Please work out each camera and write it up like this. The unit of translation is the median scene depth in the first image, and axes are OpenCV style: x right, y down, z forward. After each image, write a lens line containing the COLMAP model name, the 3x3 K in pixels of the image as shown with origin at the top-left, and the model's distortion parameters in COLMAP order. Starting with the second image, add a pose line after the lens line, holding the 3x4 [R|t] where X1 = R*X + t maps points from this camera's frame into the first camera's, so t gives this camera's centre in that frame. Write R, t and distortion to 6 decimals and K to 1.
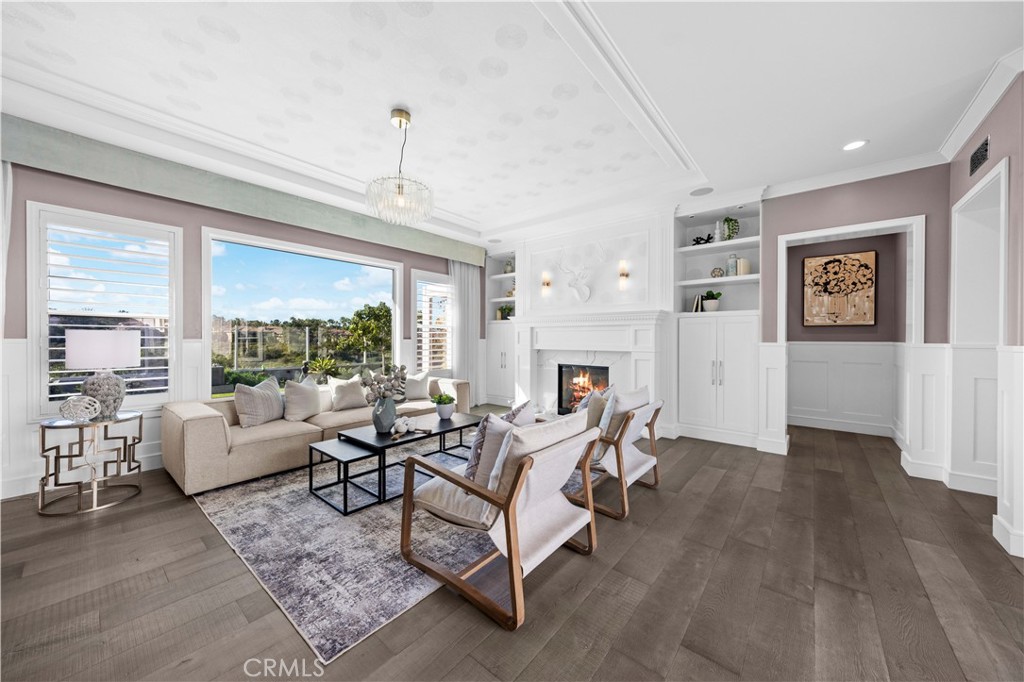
lens RADIAL K [[359.8, 0, 512.0], [0, 359.8, 341.0], [0, 0, 1]] dist [0.000050, 0.000014]
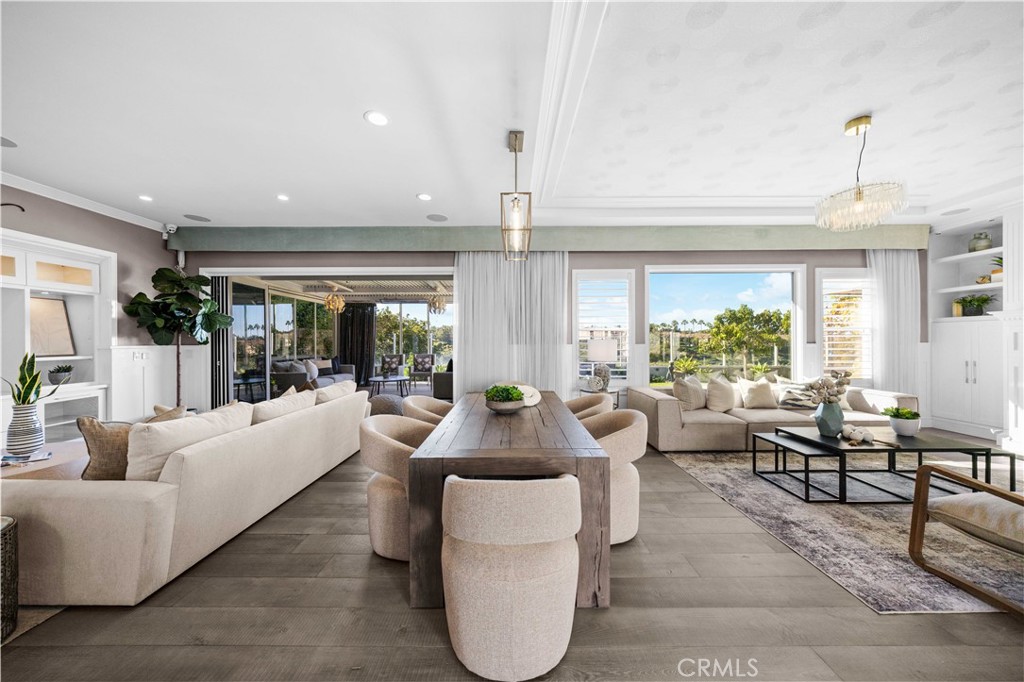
lens RADIAL K [[341.4, 0, 512.0], [0, 341.4, 341.0], [0, 0, 1]] dist [-0.000526, 0.000146]
pose [[0.638016, -0.005430, -0.770004, -0.132262], [0.001716, 0.999983, -0.005630, -0.010455], [0.770021, 0.002270, 0.638014, -0.232101]]
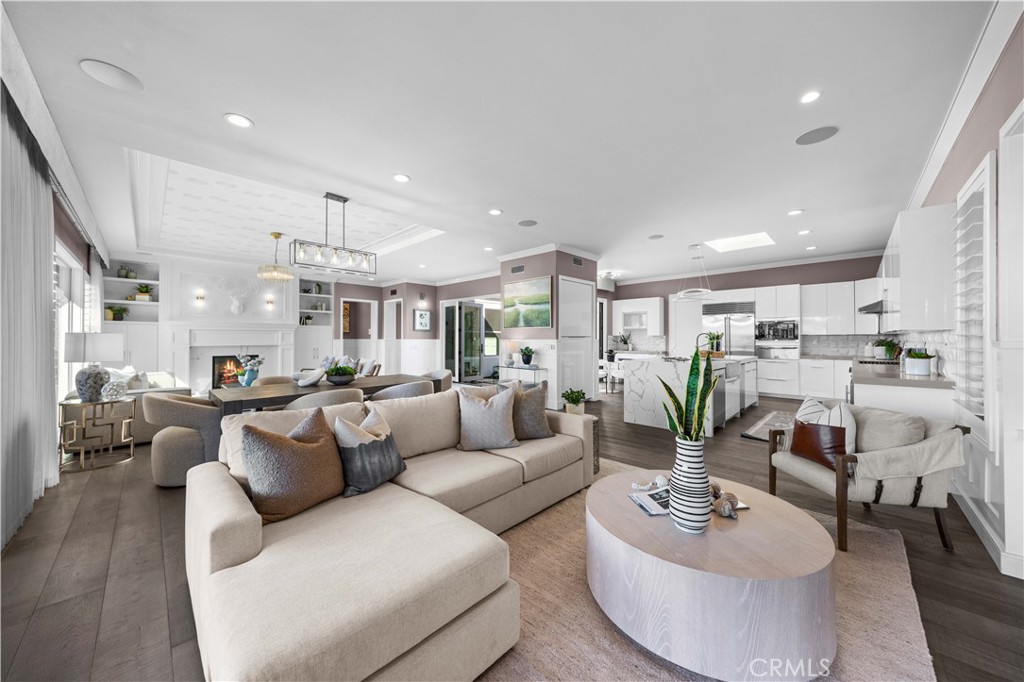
lens RADIAL K [[359.8, 0, 512.0], [0, 359.8, 341.0], [0, 0, 1]] dist [0.000050, 0.000014]
pose [[0.068915, -0.009247, 0.997580, -1.605745], [0.009869, 0.999914, 0.008586, 0.005490], [-0.997574, 0.009253, 0.069000, -0.366183]]
